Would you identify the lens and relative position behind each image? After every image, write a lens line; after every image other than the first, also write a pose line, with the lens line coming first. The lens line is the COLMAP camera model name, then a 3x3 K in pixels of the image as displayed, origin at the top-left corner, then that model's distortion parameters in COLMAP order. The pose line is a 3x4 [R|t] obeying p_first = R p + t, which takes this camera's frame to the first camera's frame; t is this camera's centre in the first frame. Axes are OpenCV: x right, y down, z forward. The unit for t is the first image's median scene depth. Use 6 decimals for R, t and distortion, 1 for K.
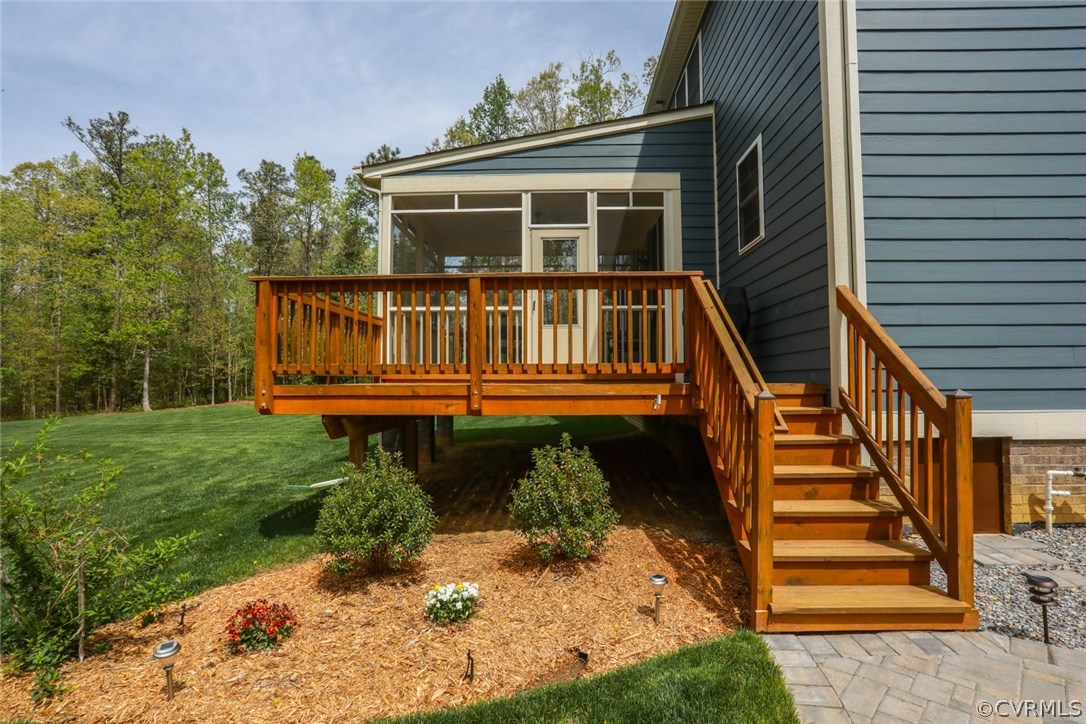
lens RADIAL K [[525.4, 0, 544.8], [0, 525.4, 370.4], [0, 0, 1]] dist [-0.068206, 0.027461]
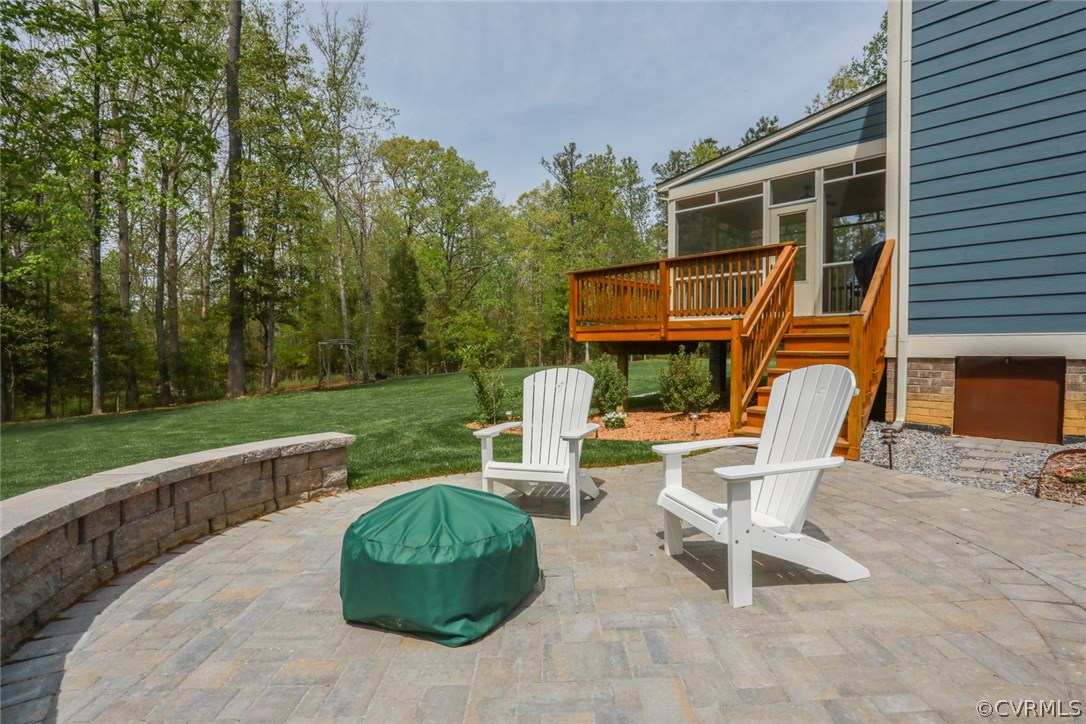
lens RADIAL K [[525.4, 0, 544.8], [0, 525.4, 370.4], [0, 0, 1]] dist [-0.068206, 0.027461]
pose [[0.713604, 0.033775, -0.699735, 0.115982], [0.011224, 0.998158, 0.059625, 0.010947], [0.700460, -0.050403, 0.711910, -0.076505]]
